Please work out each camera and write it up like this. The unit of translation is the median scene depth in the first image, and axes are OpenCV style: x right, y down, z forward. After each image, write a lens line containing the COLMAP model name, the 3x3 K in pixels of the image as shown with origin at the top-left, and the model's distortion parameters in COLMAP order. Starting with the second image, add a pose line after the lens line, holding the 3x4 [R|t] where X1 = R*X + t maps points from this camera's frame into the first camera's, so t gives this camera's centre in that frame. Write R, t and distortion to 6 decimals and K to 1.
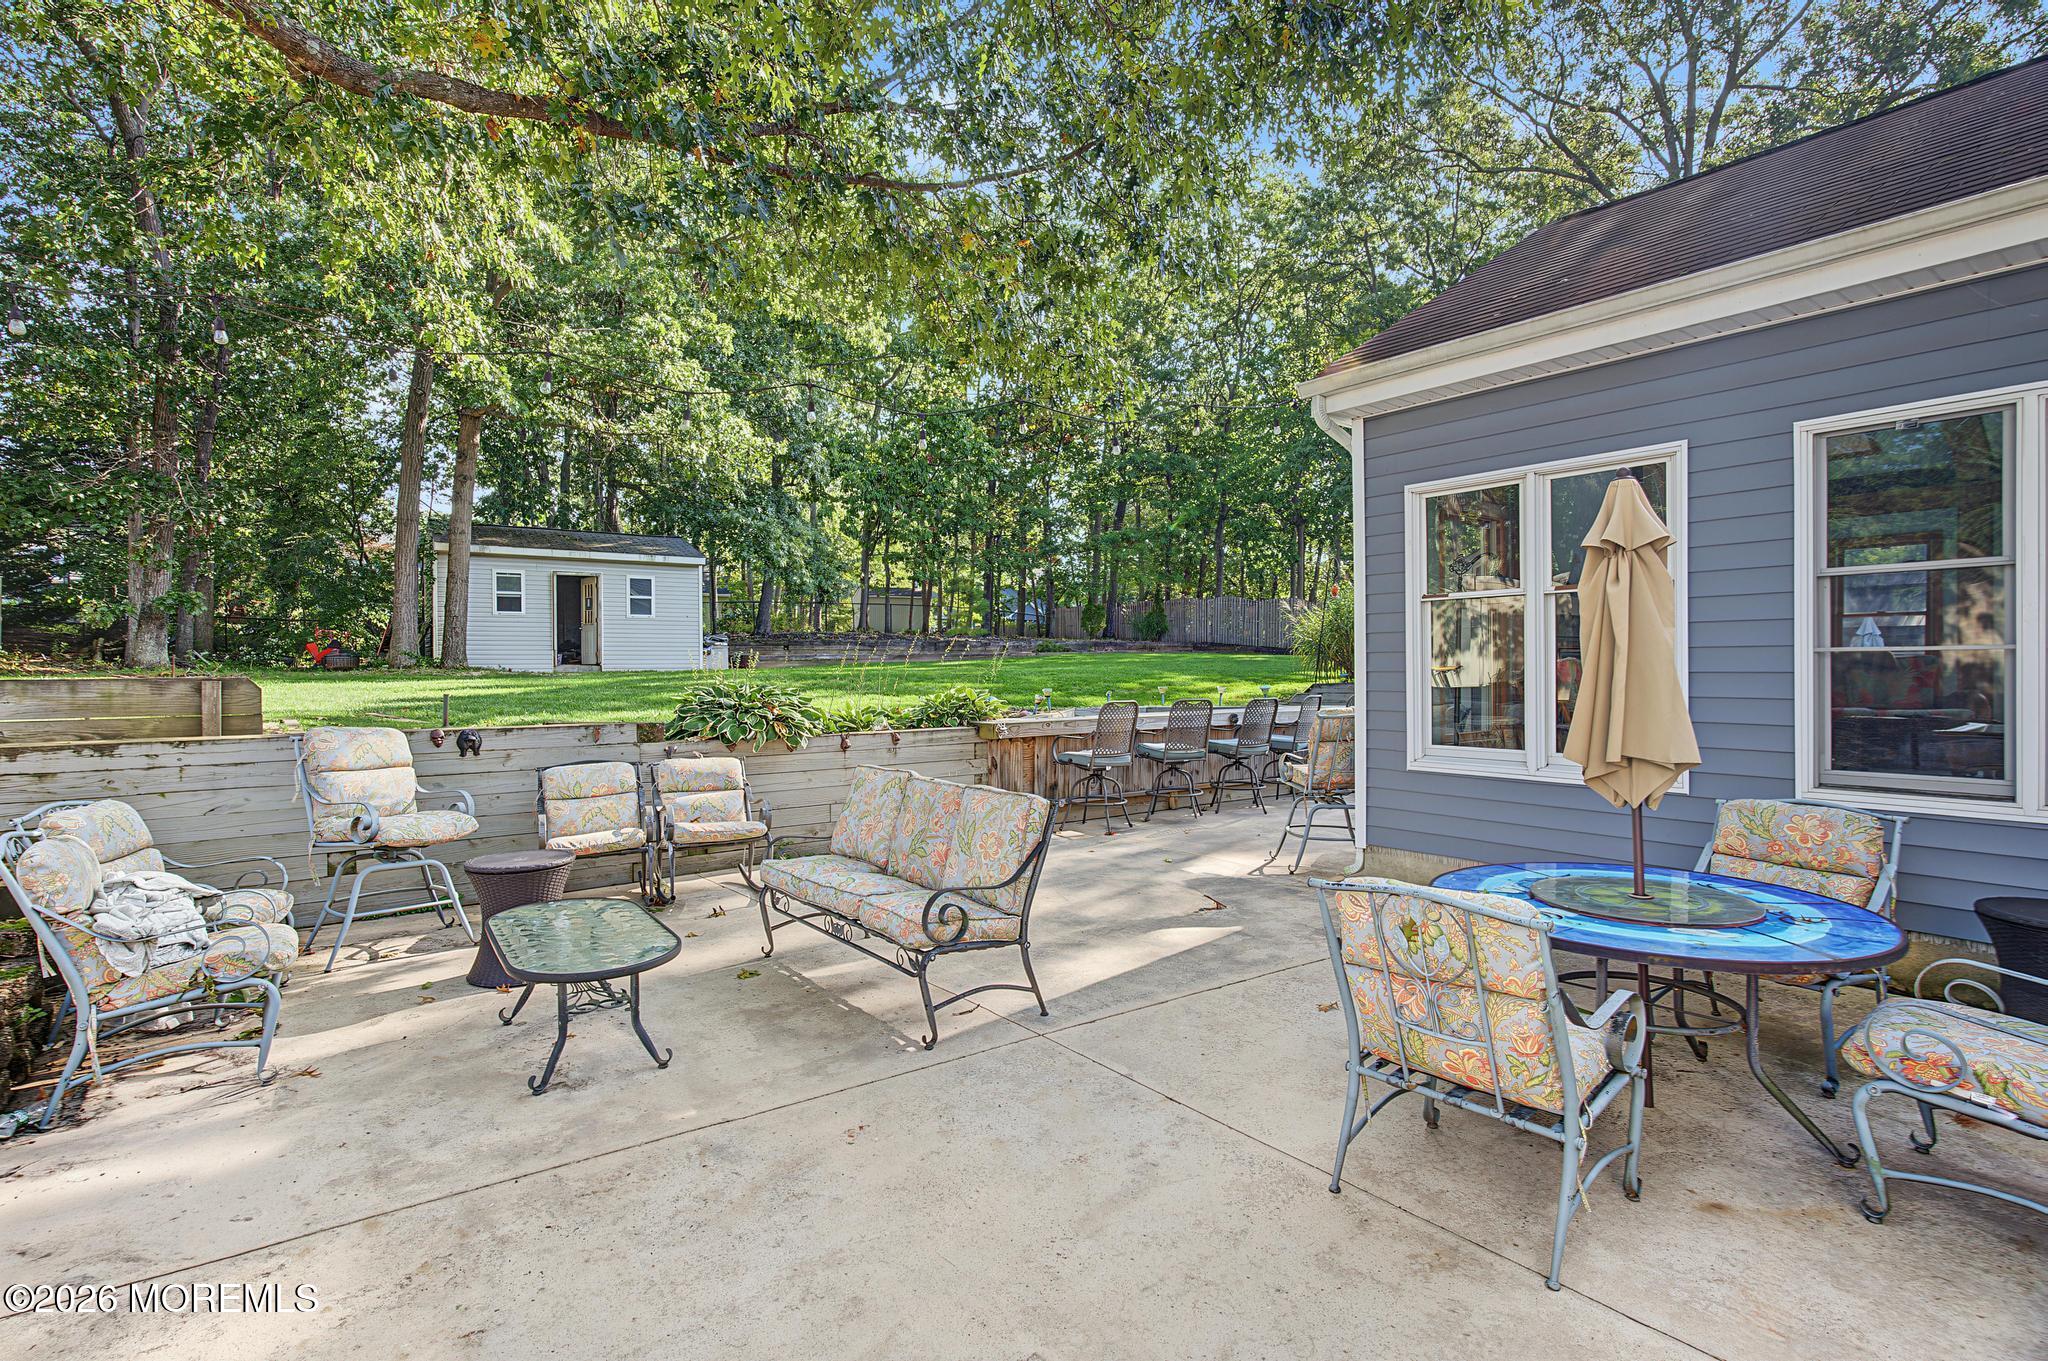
lens RADIAL K [[1010.5, 0, 1020.0], [0, 1010.5, 666.4], [0, 0, 1]] dist [-0.001526, -0.000168]
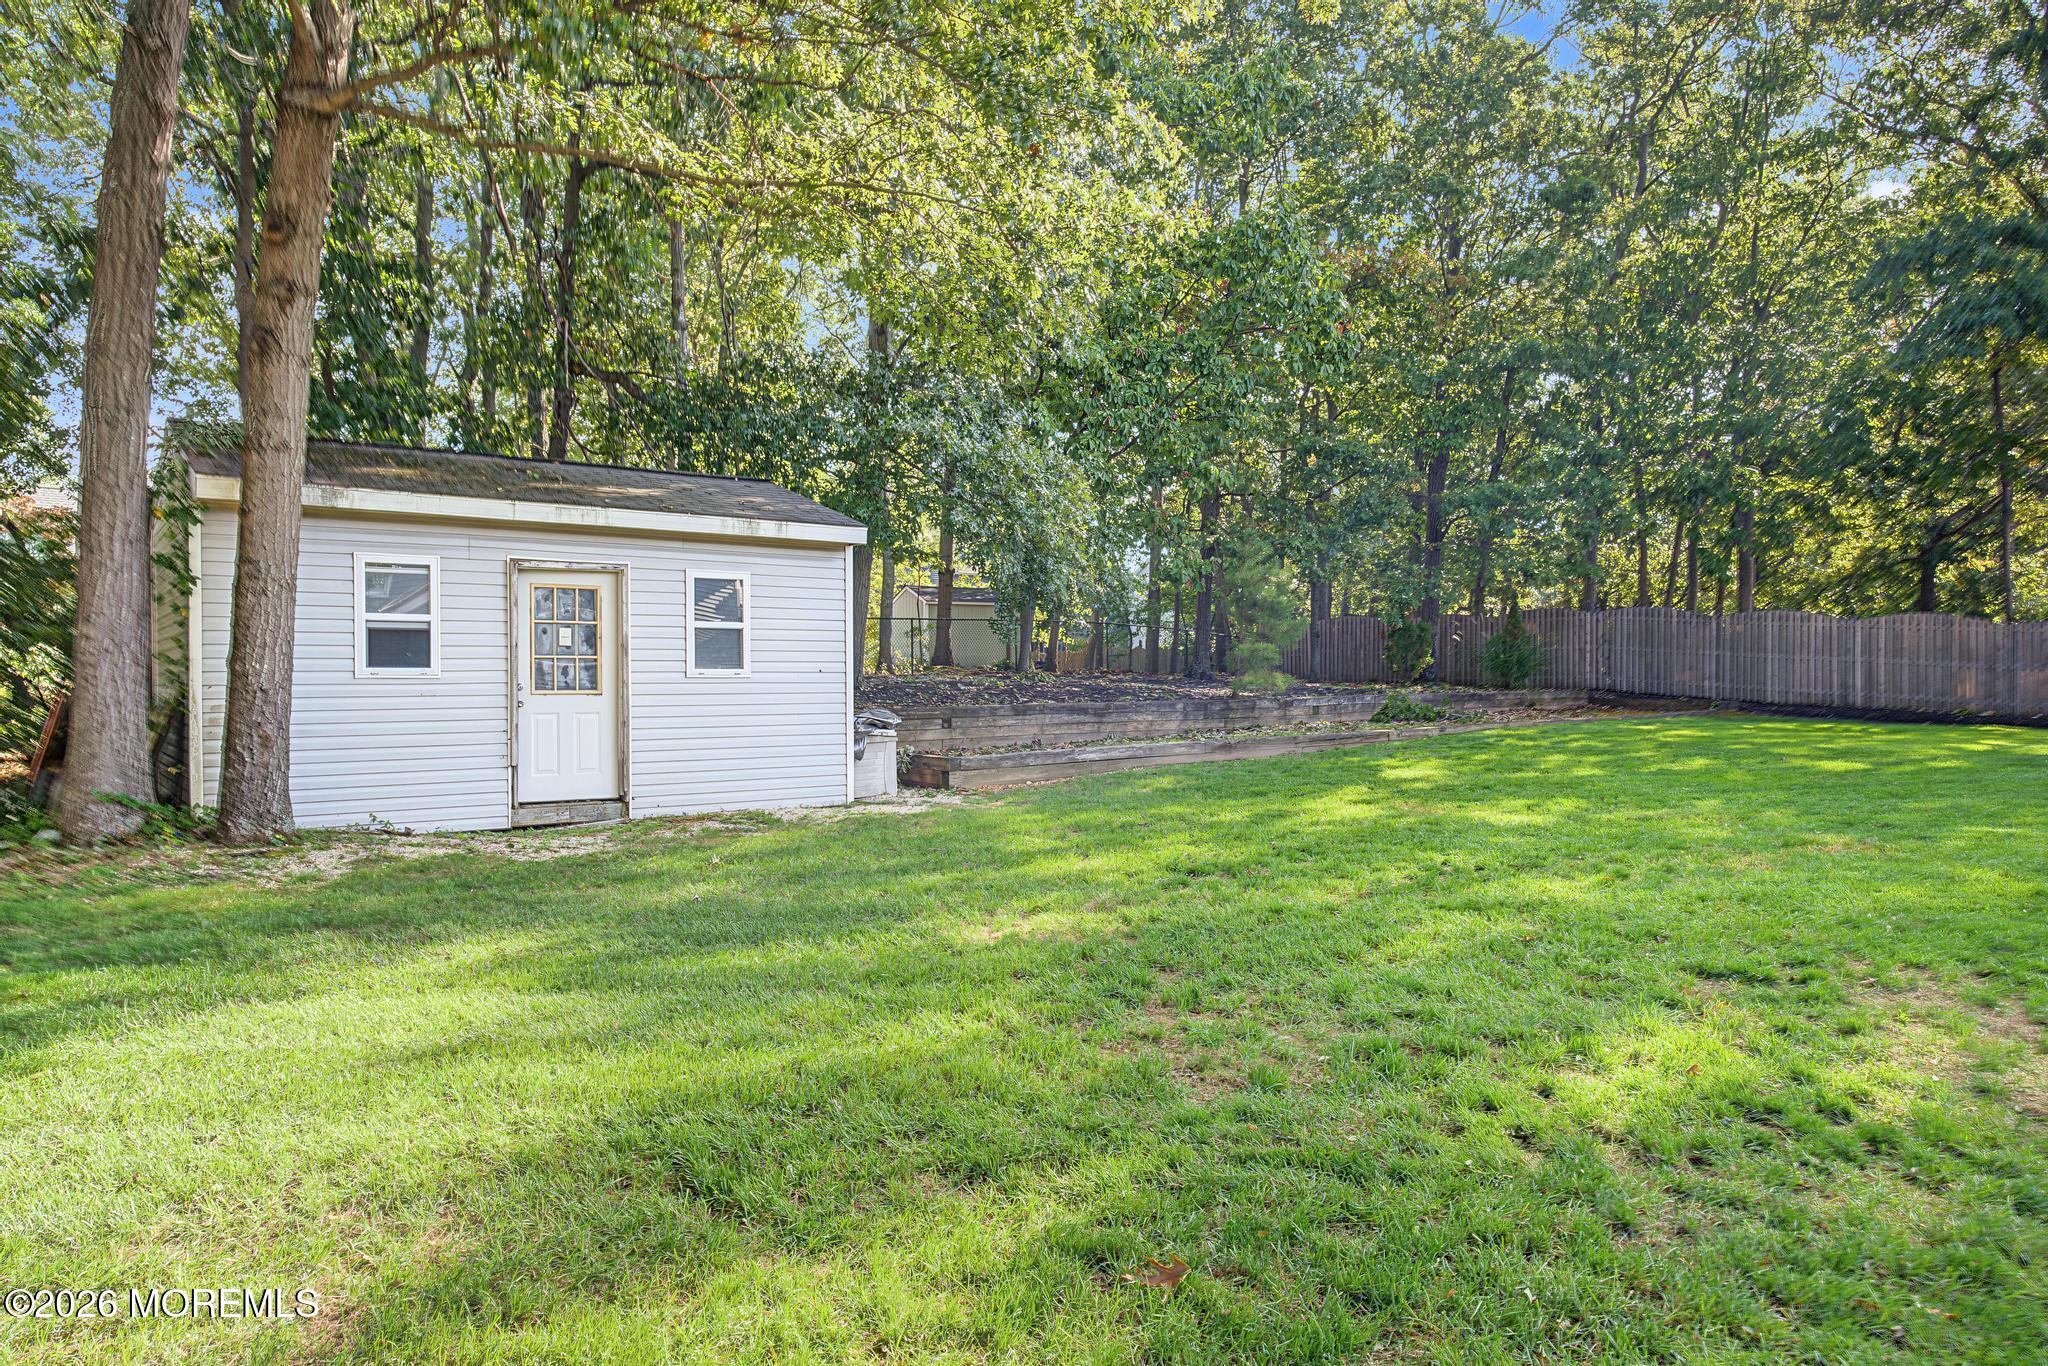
lens RADIAL K [[1359.8, 0, 1024.0], [0, 1359.8, 683.0], [0, 0, 1]] dist [0.001809, 0.001746]
pose [[0.998676, -0.001997, 0.051403, -0.304444], [0.002154, 0.999993, -0.002995, -0.047003], [-0.051397, 0.003102, 0.998673, 0.493245]]
